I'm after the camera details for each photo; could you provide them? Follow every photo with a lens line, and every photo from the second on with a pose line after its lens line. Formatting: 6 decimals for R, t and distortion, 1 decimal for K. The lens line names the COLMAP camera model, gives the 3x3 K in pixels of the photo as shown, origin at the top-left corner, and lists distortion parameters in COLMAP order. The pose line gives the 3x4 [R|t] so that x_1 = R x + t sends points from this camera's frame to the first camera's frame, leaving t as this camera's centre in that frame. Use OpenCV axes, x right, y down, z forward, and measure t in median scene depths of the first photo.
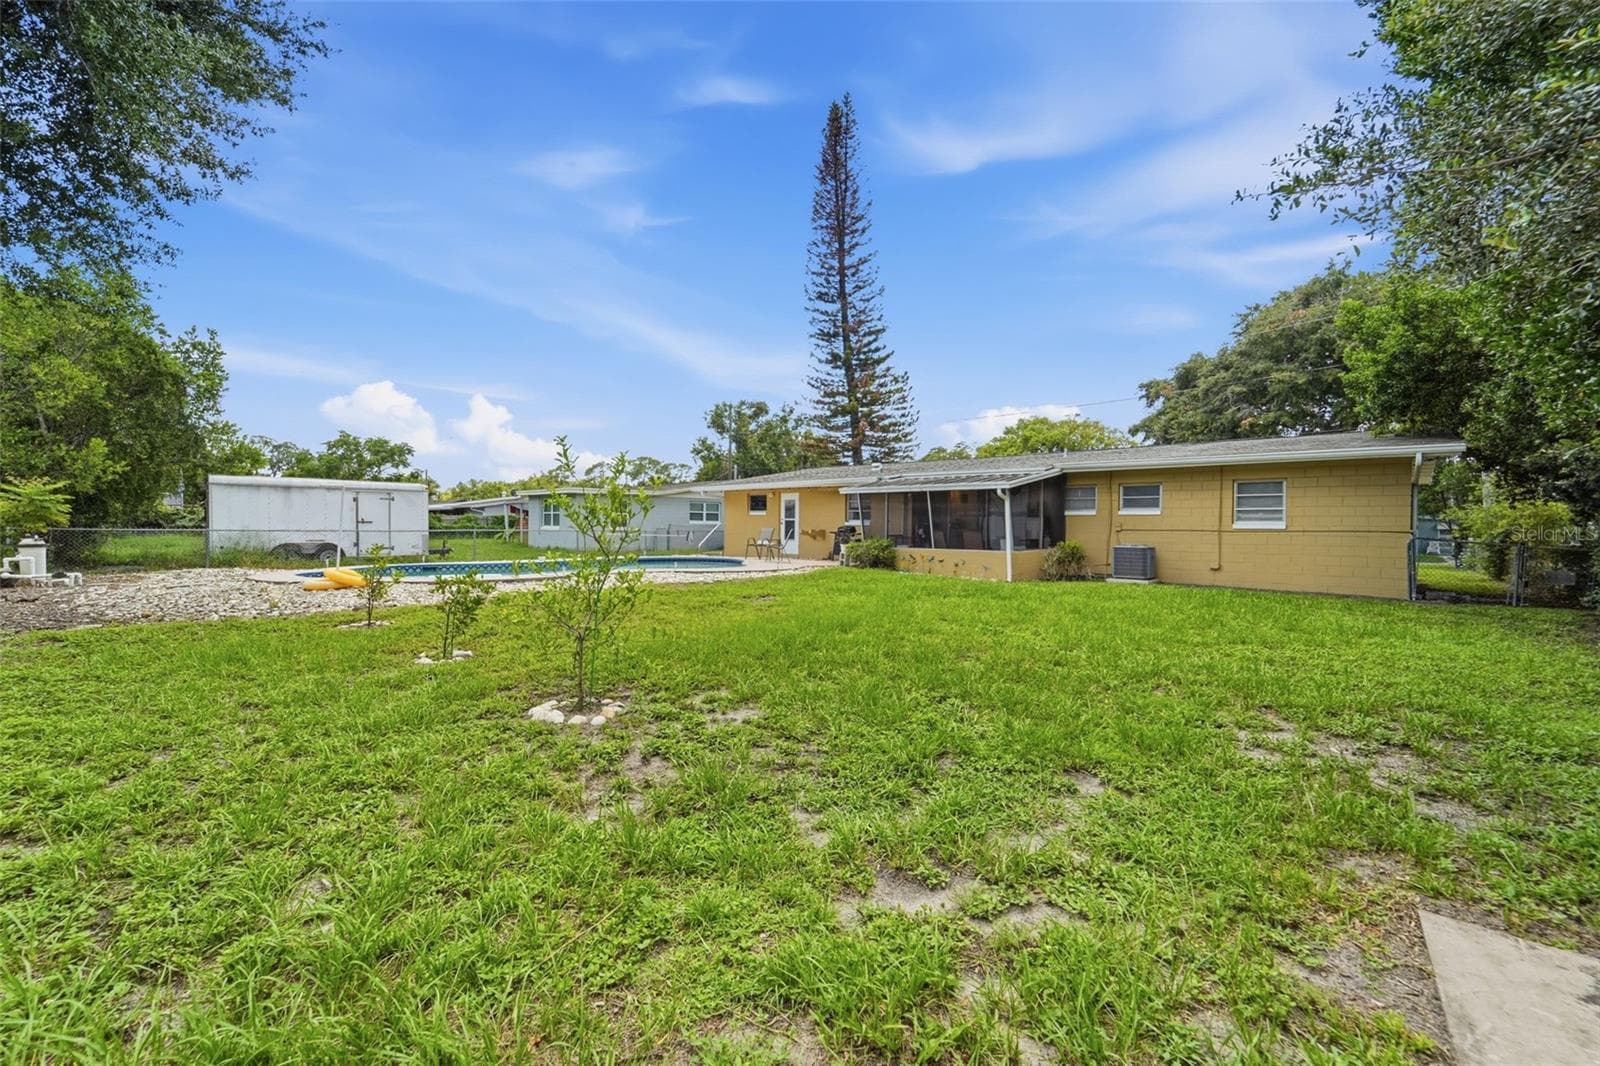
lens RADIAL K [[651.0, 0, 800.0], [0, 651.0, 533.0], [0, 0, 1]] dist [0.000369, 0.000094]
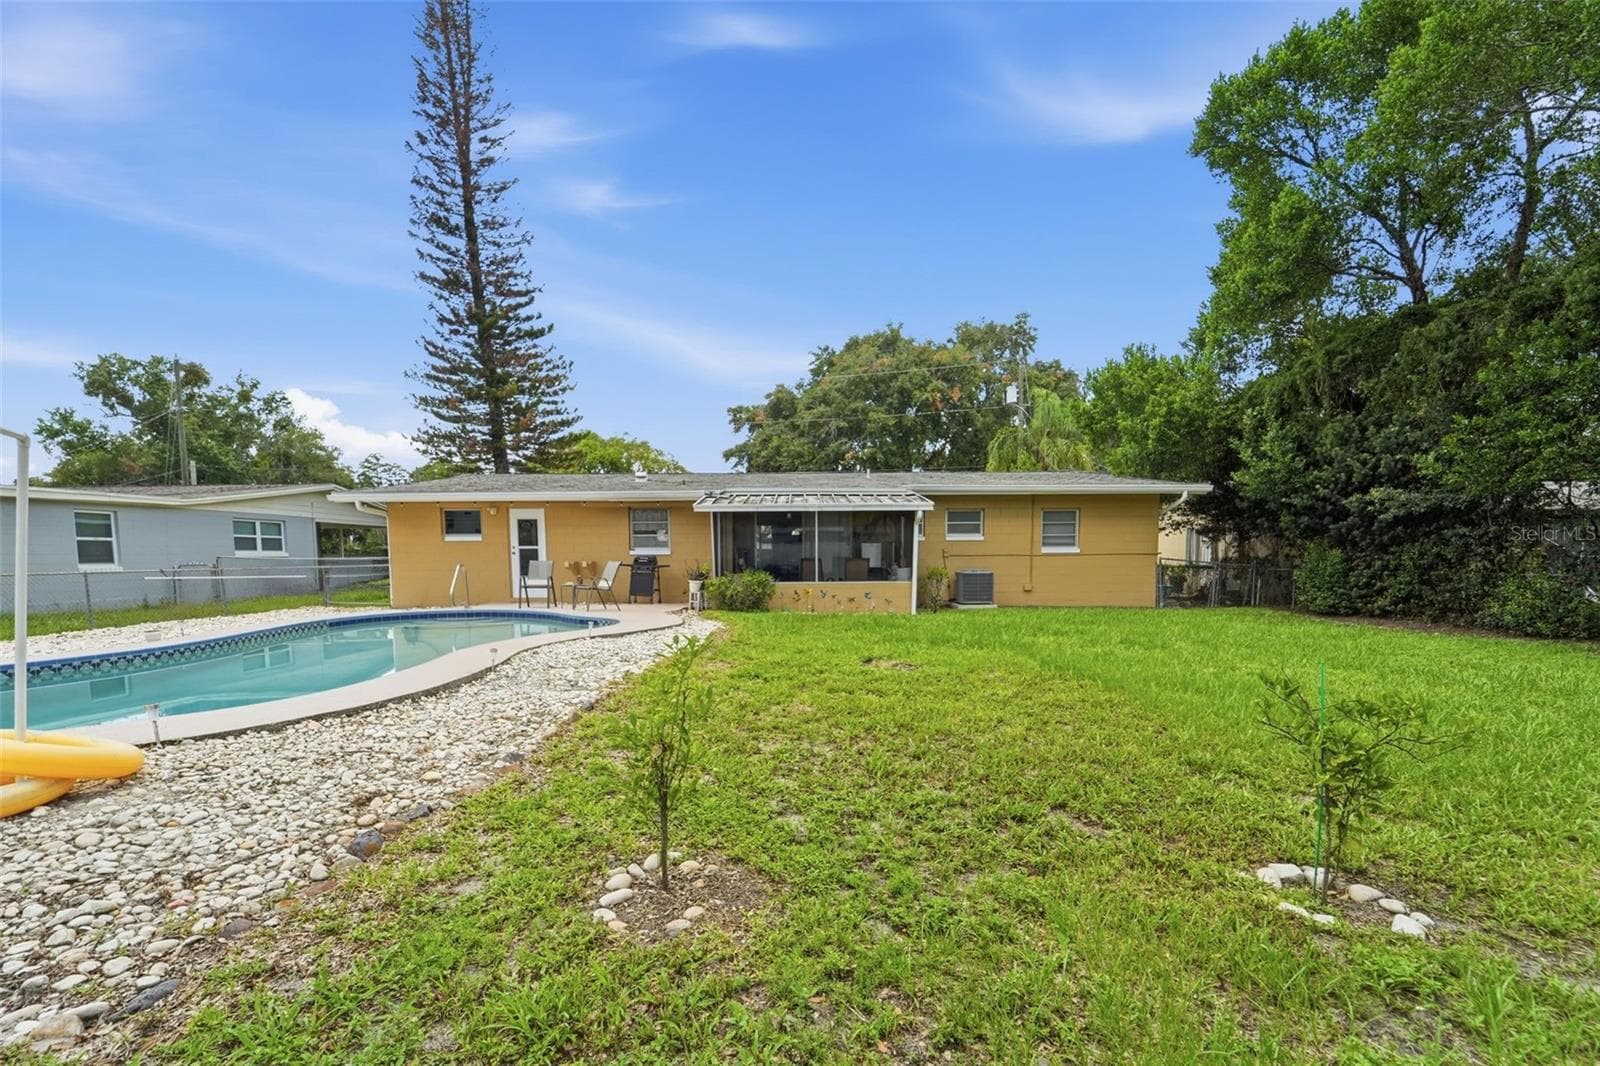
lens RADIAL K [[713.0, 0, 792.3], [0, 713.0, 611.1], [0, 0, 1]] dist [-0.000186, -0.000002]
pose [[0.751228, -0.064882, 0.656846, -0.192780], [0.018769, 0.996854, 0.077003, -0.004155], [-0.659776, -0.045518, 0.750083, 0.158286]]
